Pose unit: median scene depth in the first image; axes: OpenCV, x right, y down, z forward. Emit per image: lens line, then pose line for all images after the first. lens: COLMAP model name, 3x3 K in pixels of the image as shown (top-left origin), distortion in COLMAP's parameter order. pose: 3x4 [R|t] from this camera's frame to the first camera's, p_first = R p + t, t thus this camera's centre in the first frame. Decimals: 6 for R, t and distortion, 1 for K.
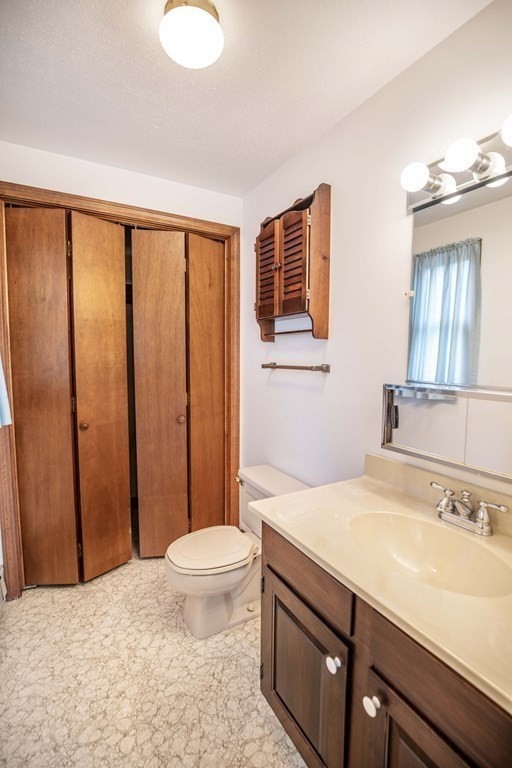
lens RADIAL K [[353.2, 0, 255.6], [0, 353.2, 387.3], [0, 0, 1]] dist [-0.018701, 0.000395]
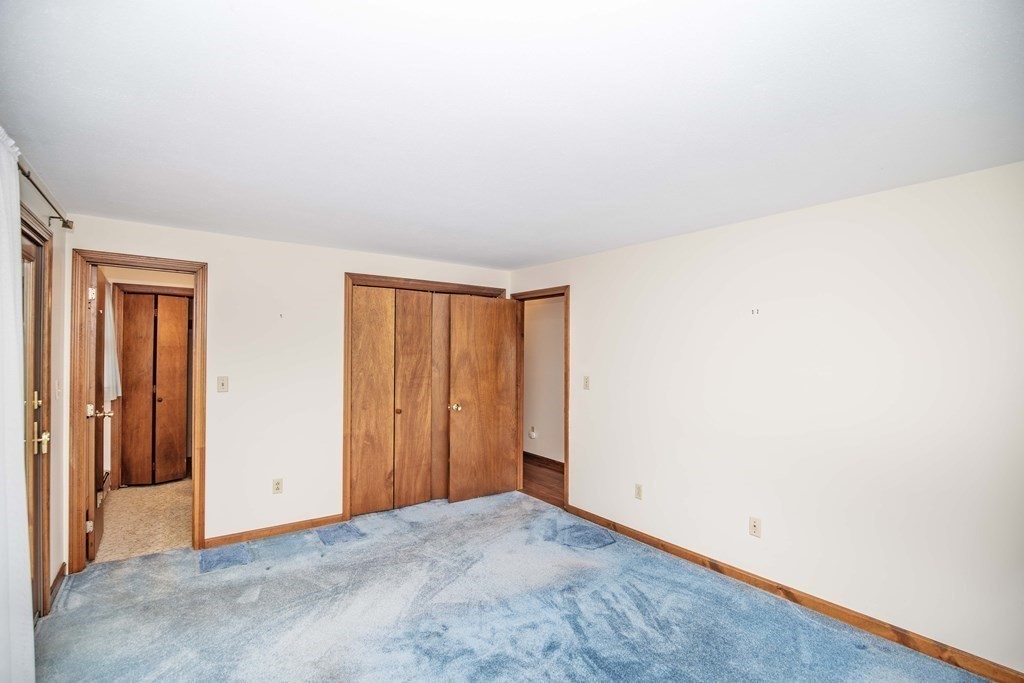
lens RADIAL K [[471.0, 0, 512.0], [0, 471.0, 343.1], [0, 0, 1]] dist [-0.018701, 0.000395]
pose [[0.994350, -0.004327, 0.106064, 1.198455], [0.015202, 0.994675, -0.101937, 0.088941], [-0.105058, 0.102974, 0.989120, -1.819417]]
